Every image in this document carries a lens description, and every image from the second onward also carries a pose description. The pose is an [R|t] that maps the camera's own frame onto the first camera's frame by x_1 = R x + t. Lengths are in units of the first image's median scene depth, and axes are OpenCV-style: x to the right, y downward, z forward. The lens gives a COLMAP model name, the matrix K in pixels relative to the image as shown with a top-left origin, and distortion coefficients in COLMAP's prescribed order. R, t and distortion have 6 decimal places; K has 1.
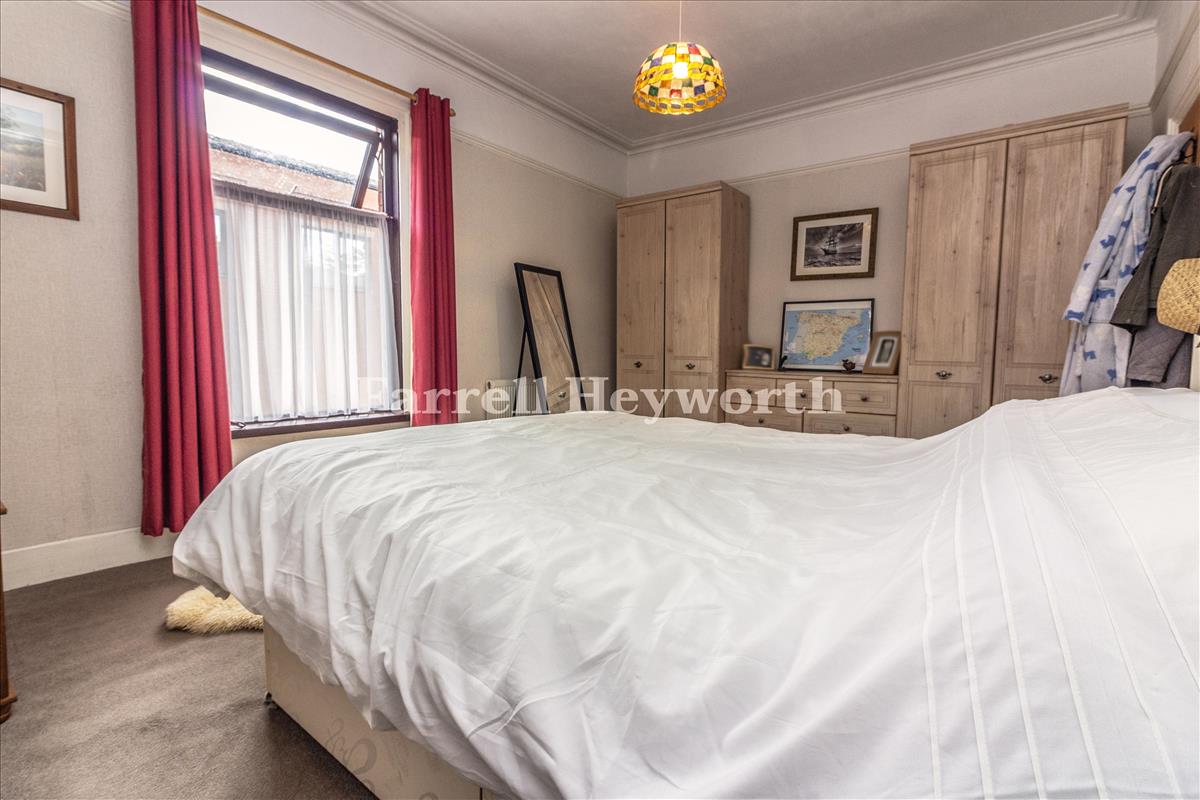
lens RADIAL K [[553.8, 0, 595.7], [0, 553.8, 367.0], [0, 0, 1]] dist [0.000832, -0.000050]
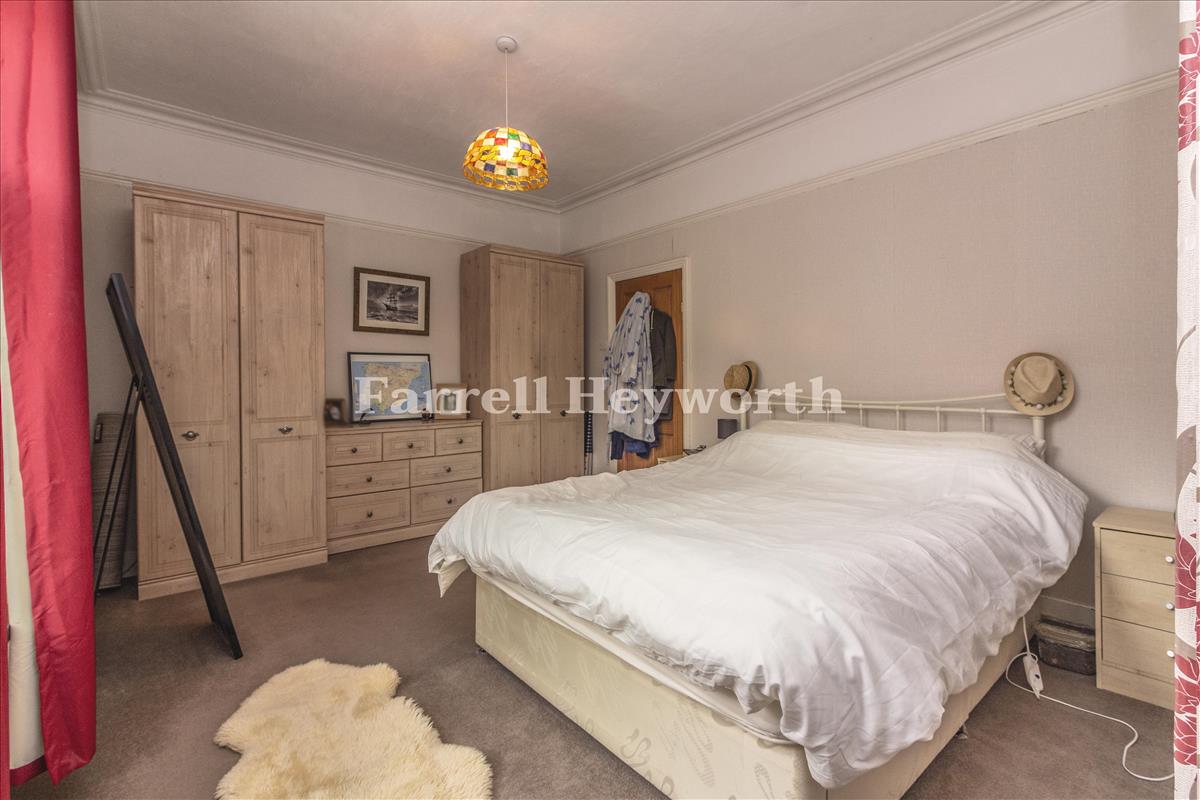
lens RADIAL K [[553.8, 0, 595.7], [0, 553.8, 367.0], [0, 0, 1]] dist [0.000832, -0.000050]
pose [[0.203874, 0.000887, 0.978997, -0.521666], [0.040571, 0.999133, -0.009354, -0.065895], [-0.978156, 0.041626, 0.203661, 0.389286]]
